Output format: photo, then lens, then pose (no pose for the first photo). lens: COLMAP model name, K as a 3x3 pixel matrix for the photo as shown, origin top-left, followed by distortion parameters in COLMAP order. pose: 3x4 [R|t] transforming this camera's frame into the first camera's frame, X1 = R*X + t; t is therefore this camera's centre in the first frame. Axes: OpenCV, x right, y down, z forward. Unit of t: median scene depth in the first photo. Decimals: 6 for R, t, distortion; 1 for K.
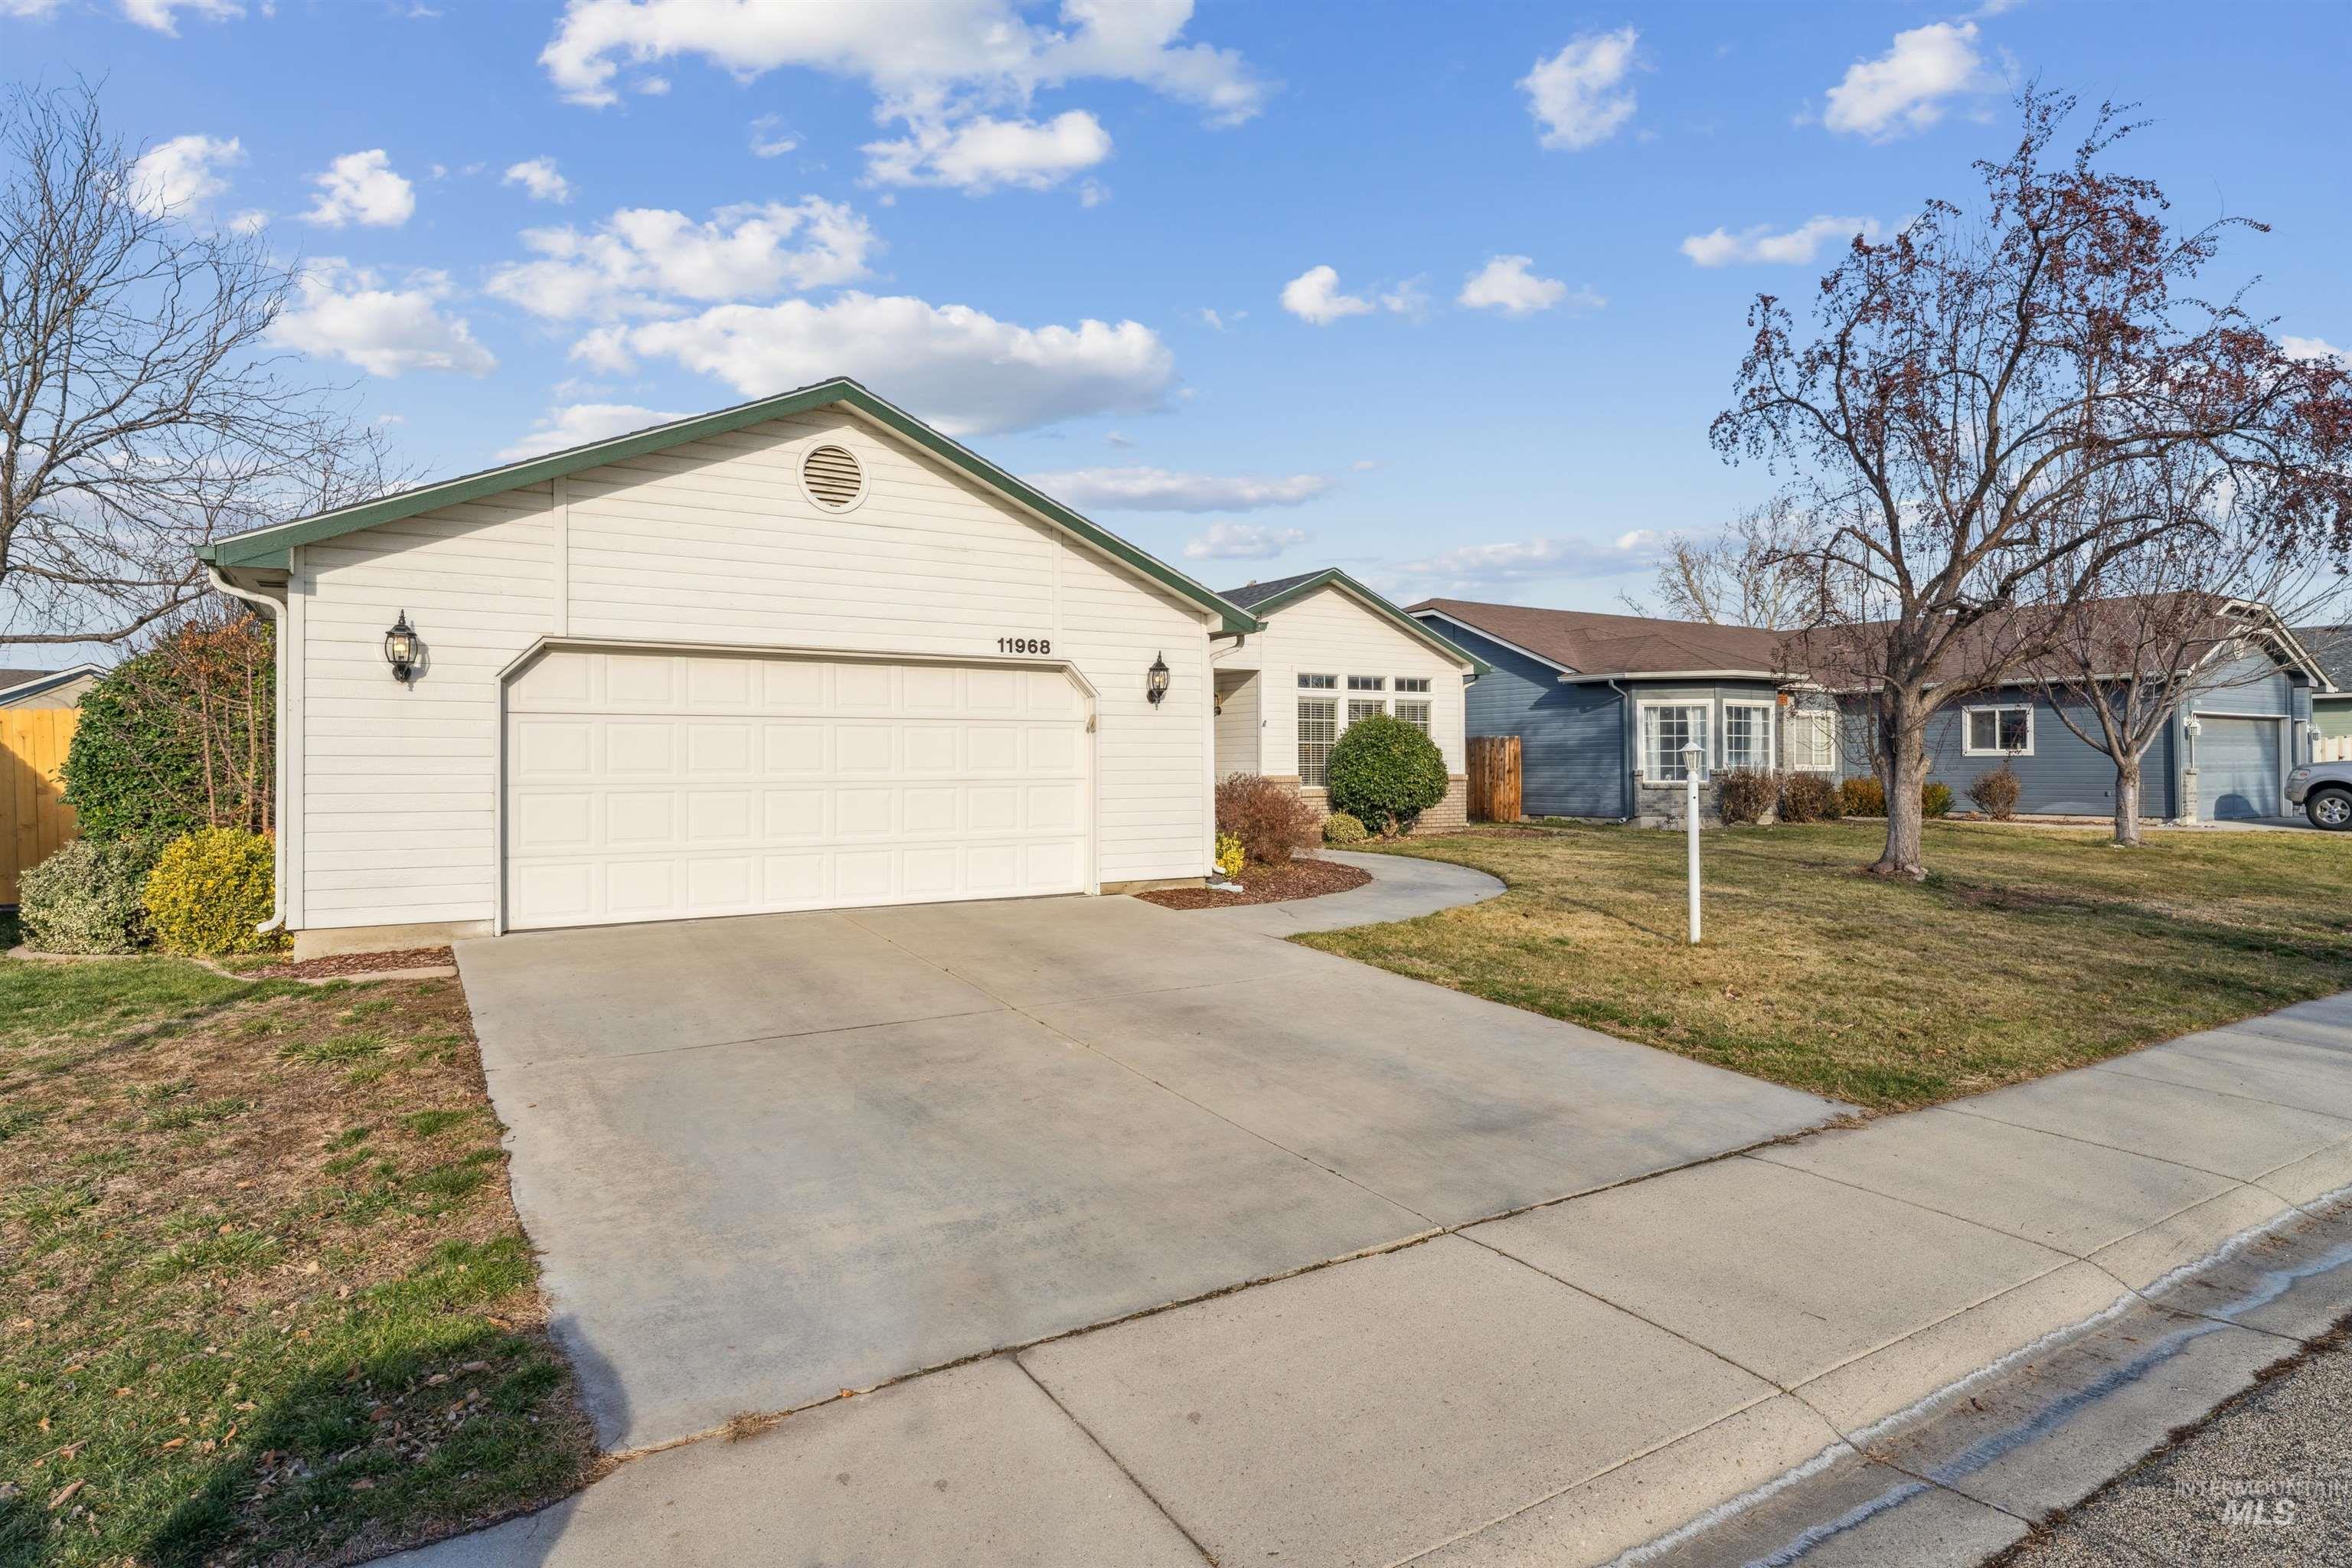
lens RADIAL K [[1206.0, 0, 1157.2], [0, 1206.0, 770.9], [0, 0, 1]] dist [-0.001914, -0.001328]
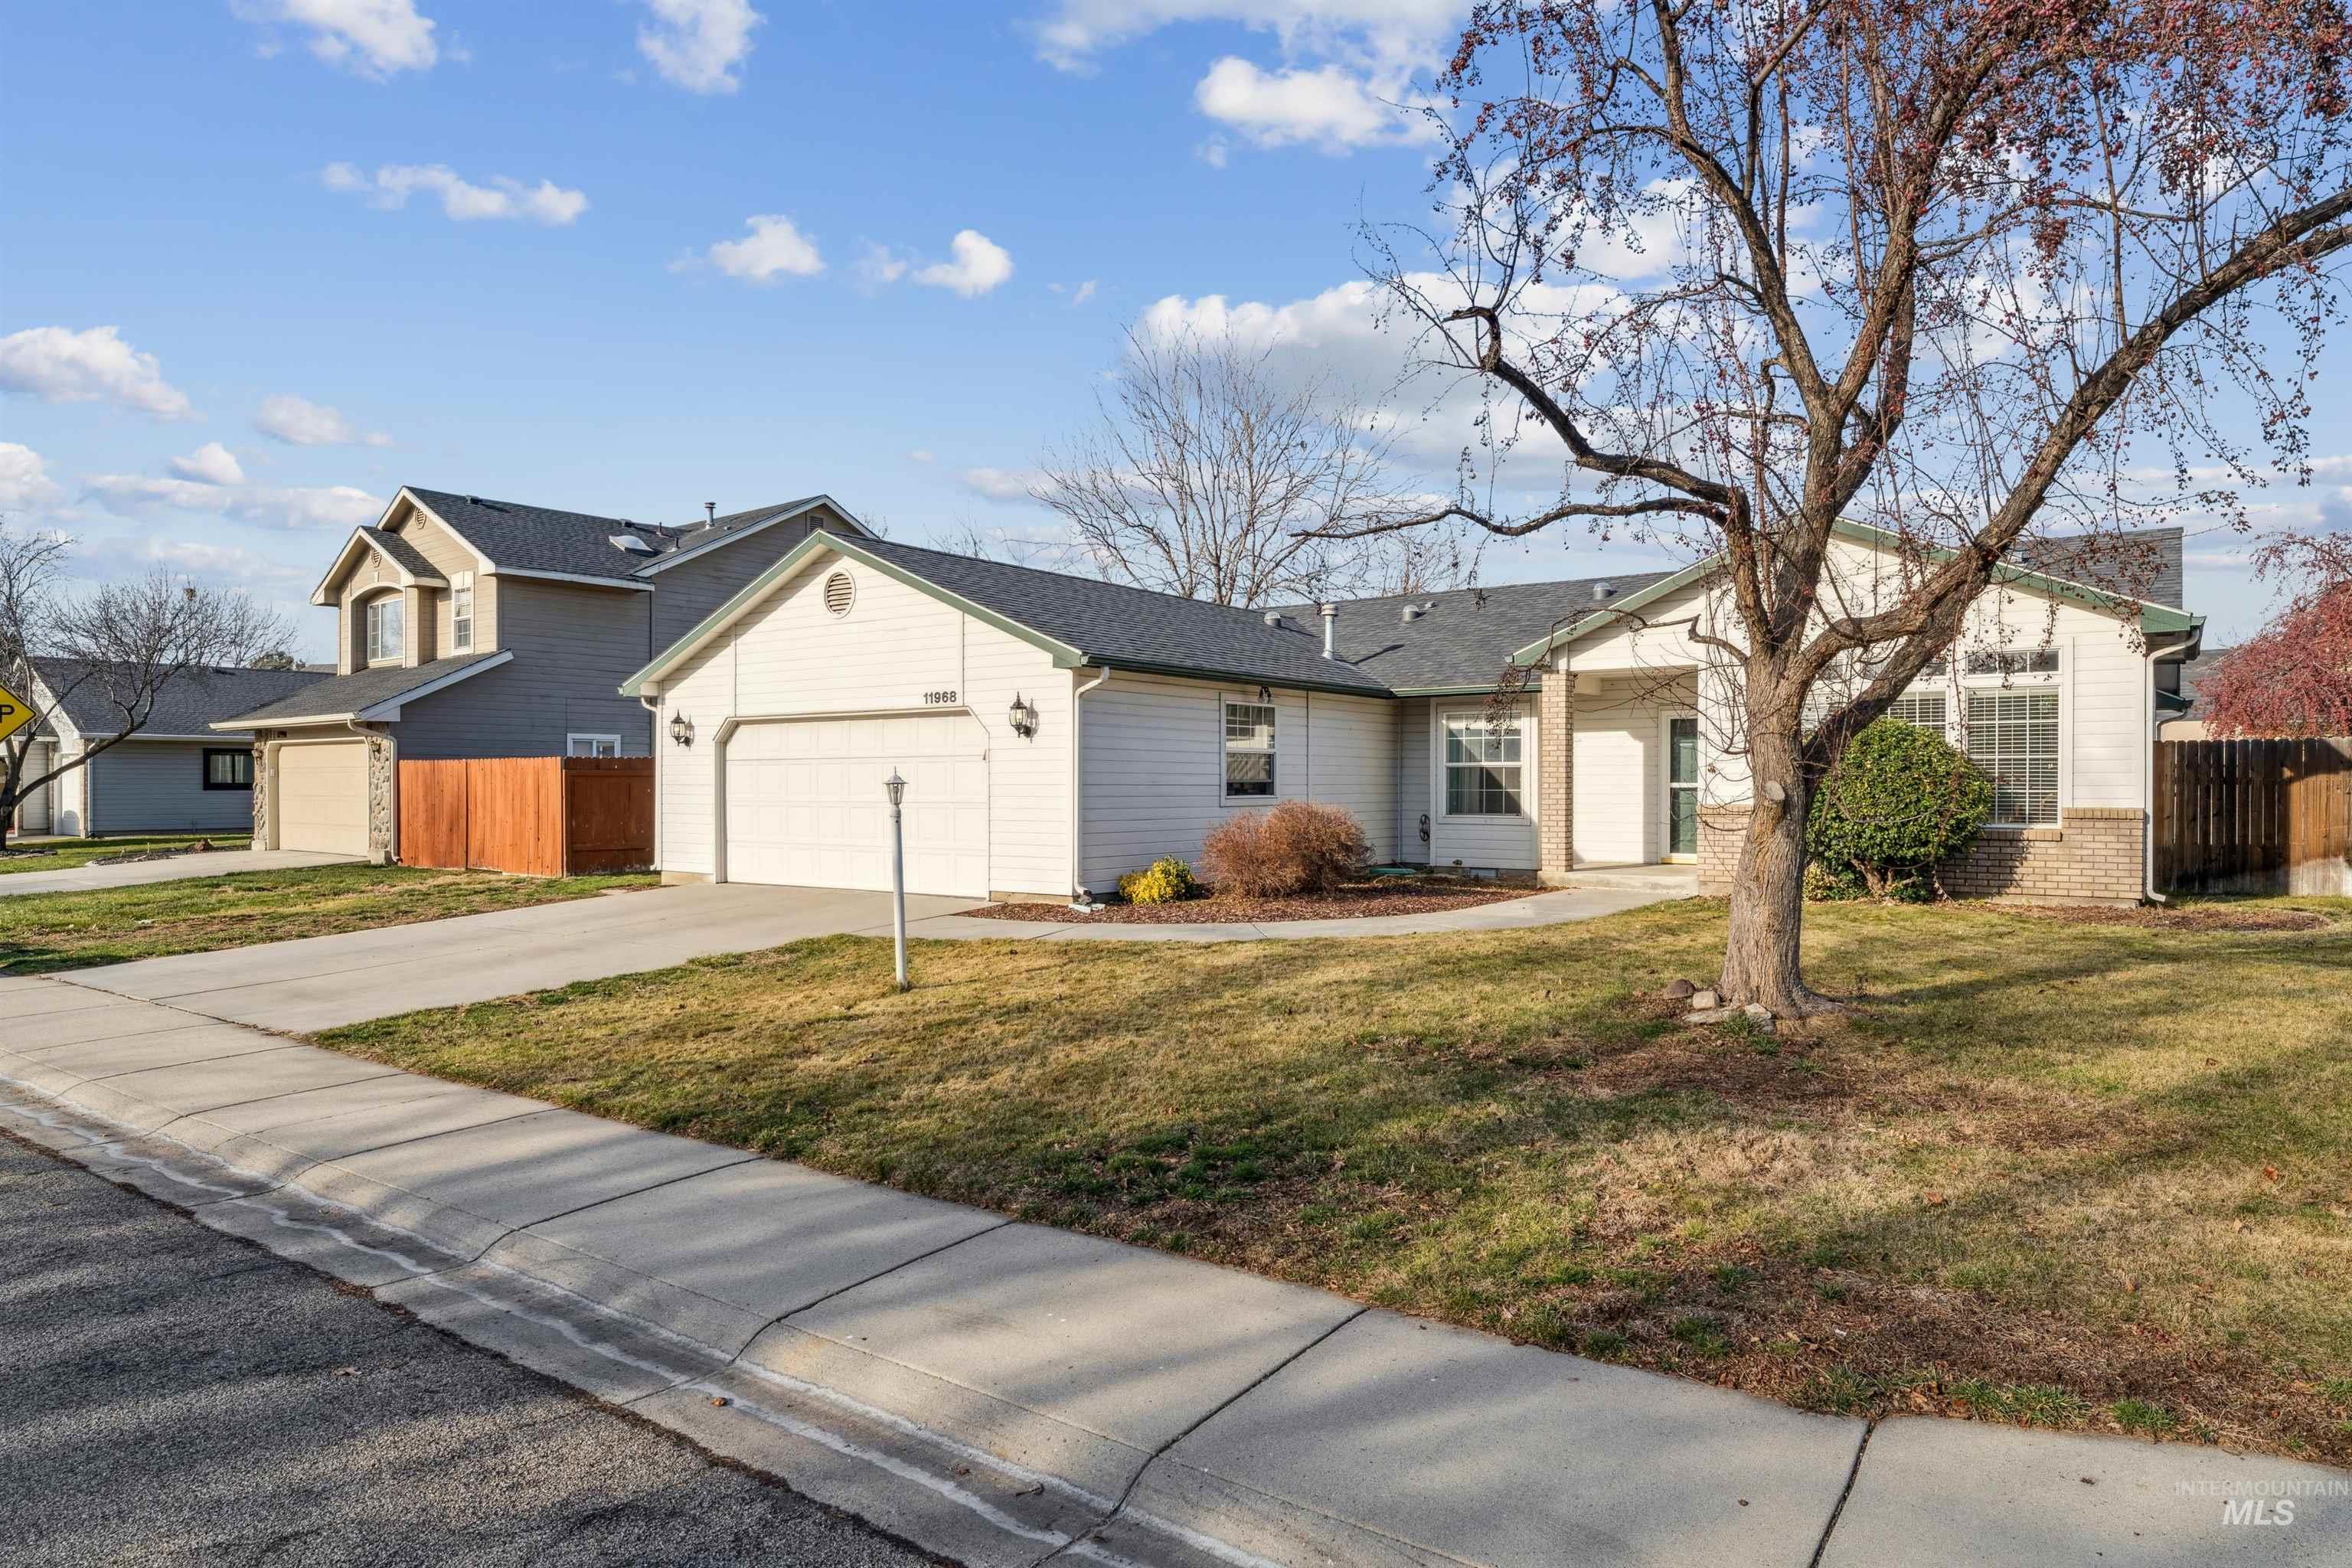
lens RADIAL K [[1352.2, 0, 1191.1], [0, 1352.2, 781.5], [0, 0, 1]] dist [-0.002880, -0.000195]
pose [[0.408258, 0.001328, -0.912866, 1.228641], [-0.005230, 0.999986, -0.000885, -0.014586], [0.912852, 0.005136, 0.408259, 0.627377]]
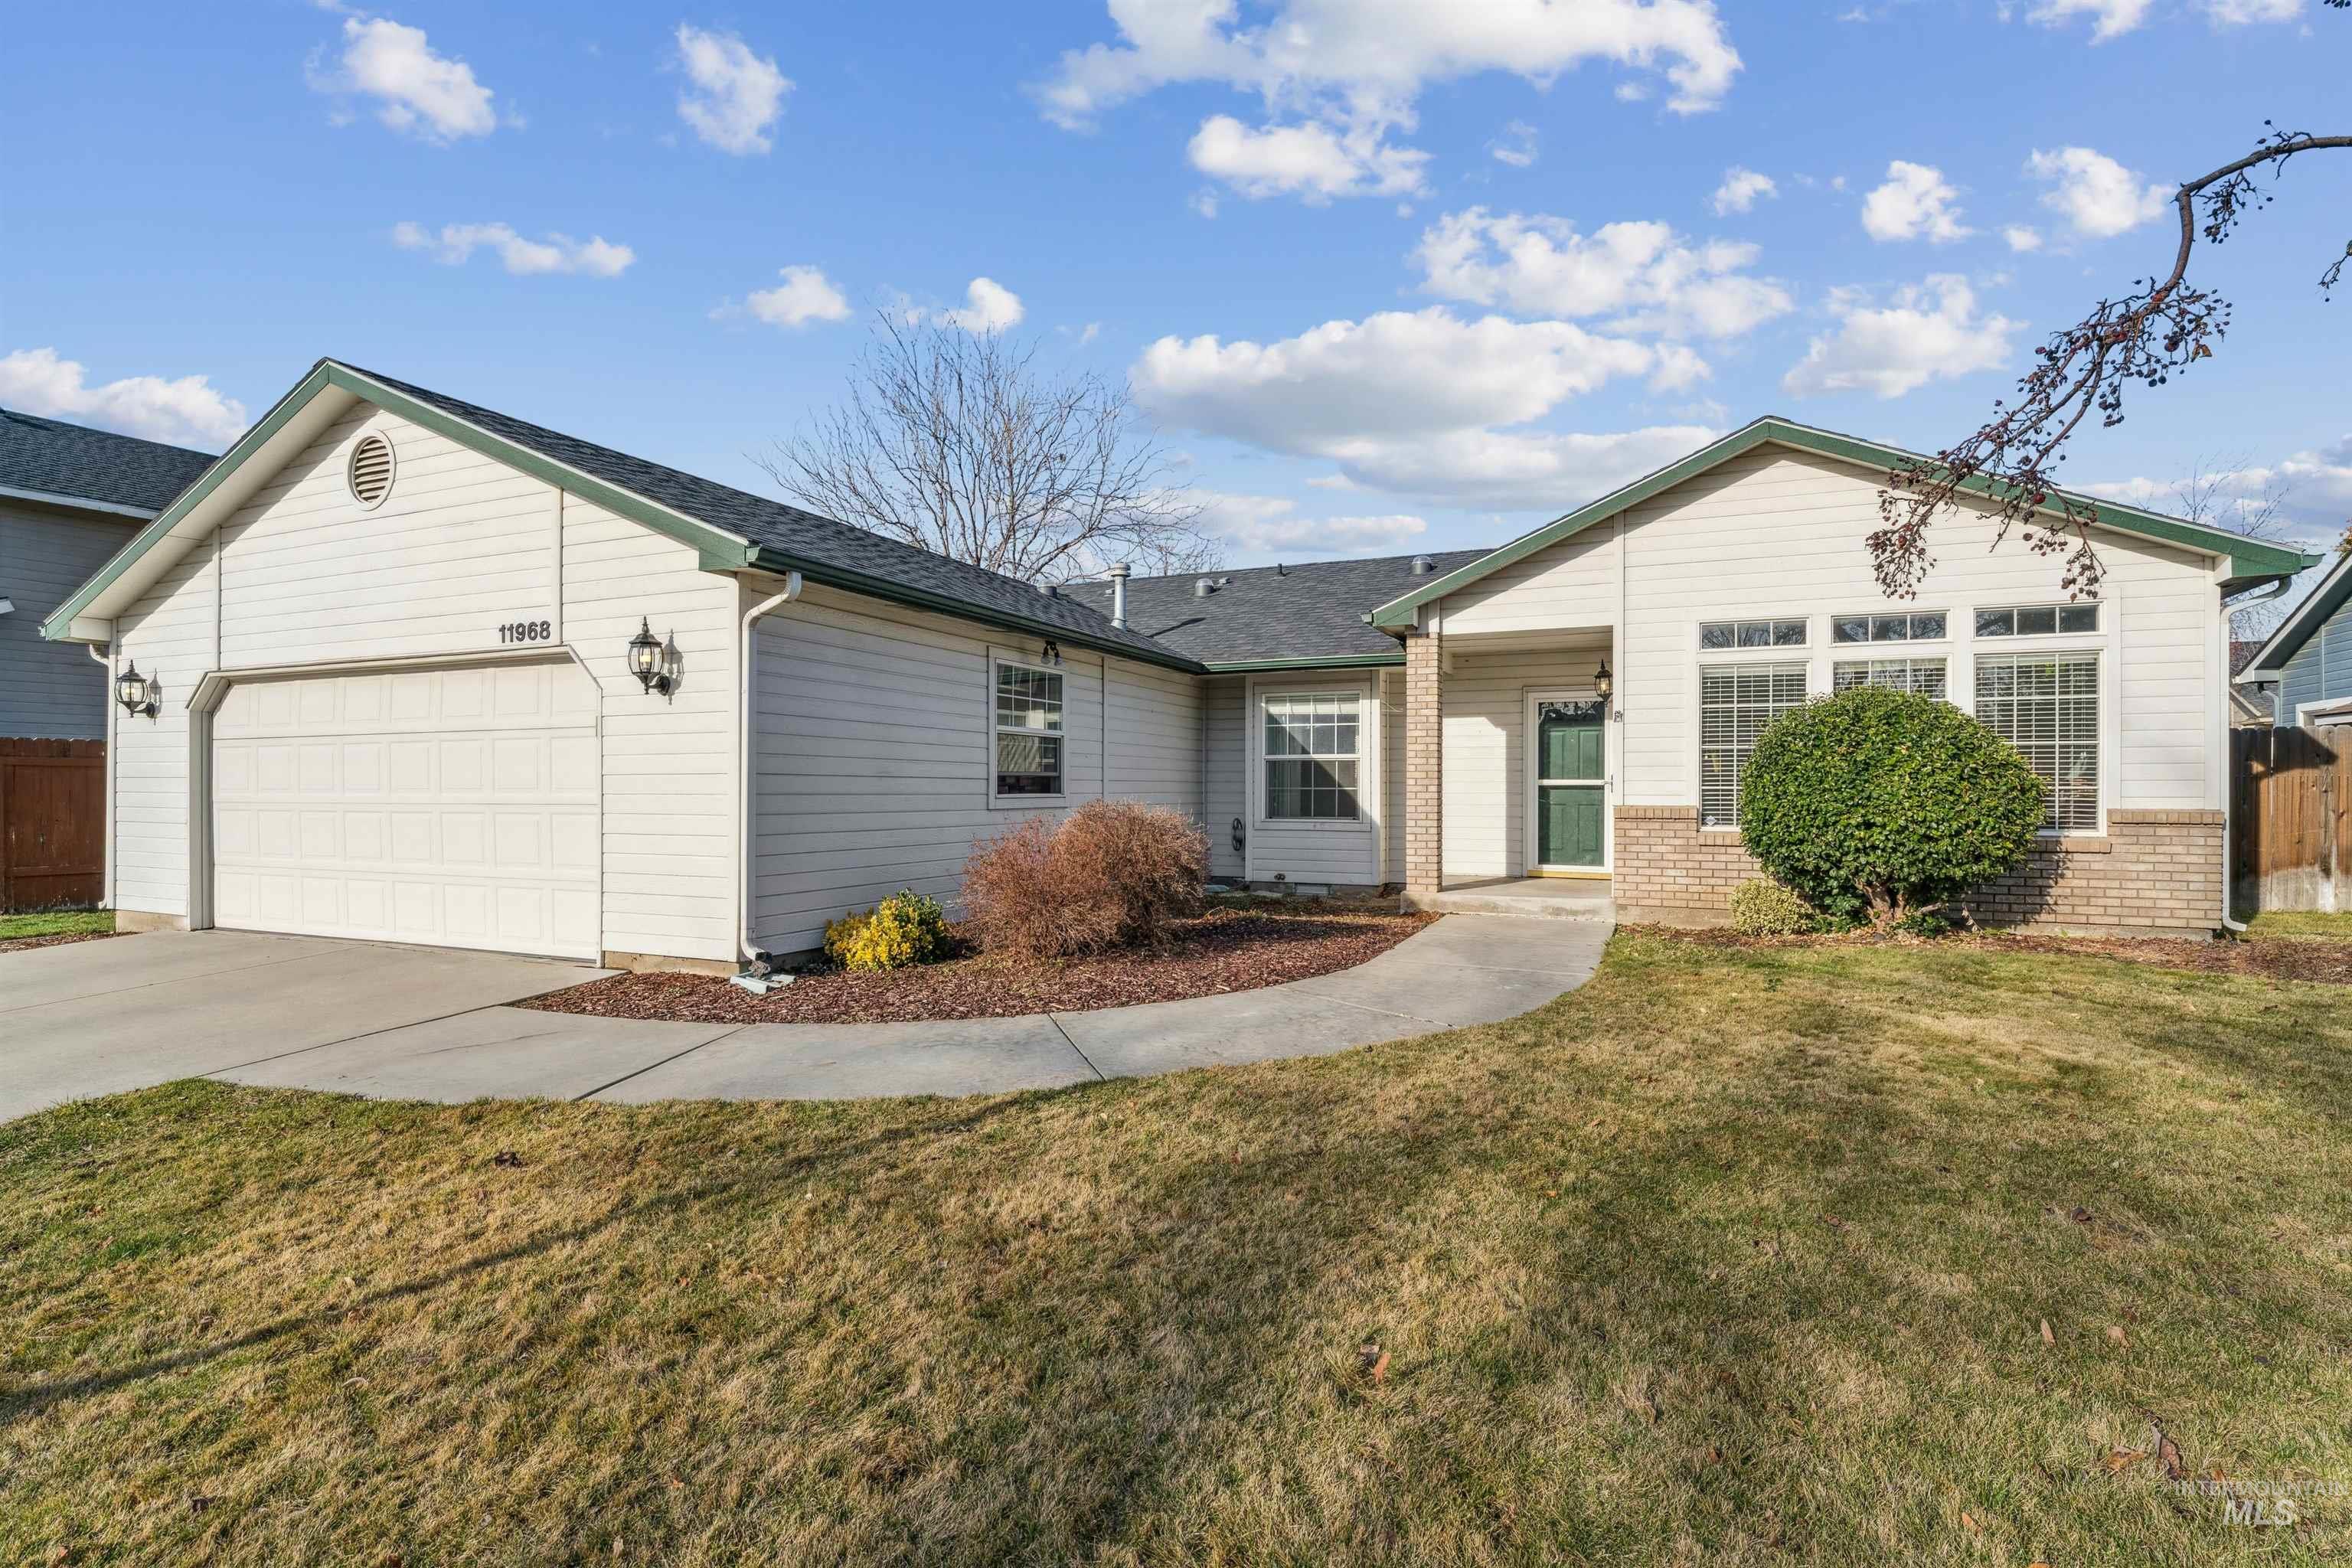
lens RADIAL K [[1107.4, 0, 1182.2], [0, 1107.4, 783.7], [0, 0, 1]] dist [-0.004671, -0.000543]
pose [[0.585366, 0.000200, -0.810769, 0.674818], [-0.006861, 0.999965, -0.004707, -0.005628], [0.810740, 0.008318, 0.585348, 0.880388]]
